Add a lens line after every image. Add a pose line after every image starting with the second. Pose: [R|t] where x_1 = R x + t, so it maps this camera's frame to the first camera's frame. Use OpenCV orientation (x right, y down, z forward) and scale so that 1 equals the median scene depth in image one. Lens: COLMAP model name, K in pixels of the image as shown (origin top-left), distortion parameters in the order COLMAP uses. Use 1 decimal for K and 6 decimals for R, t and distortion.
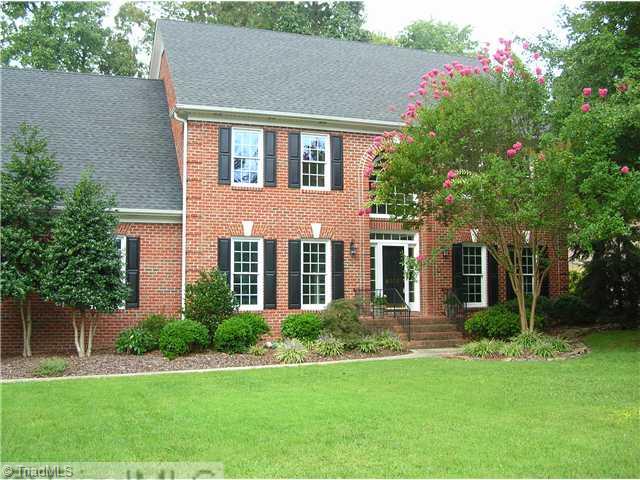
lens RADIAL K [[823.1, 0, 320.0], [0, 823.1, 240.0], [0, 0, 1]] dist [-0.281959, 0.021099]
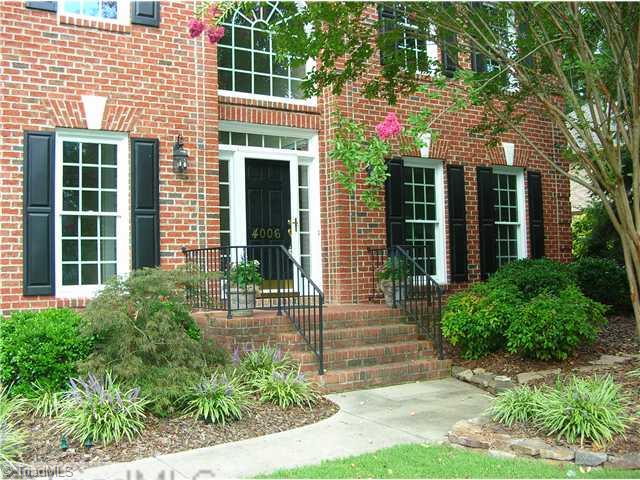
lens RADIAL K [[823.1, 0, 320.0], [0, 823.1, 240.0], [0, 0, 1]] dist [-0.281959, 0.021099]
pose [[0.982857, -0.015029, 0.183755, 0.032578], [0.010193, 0.999577, 0.027234, 0.043247], [-0.184086, -0.024894, 0.982595, 0.550911]]
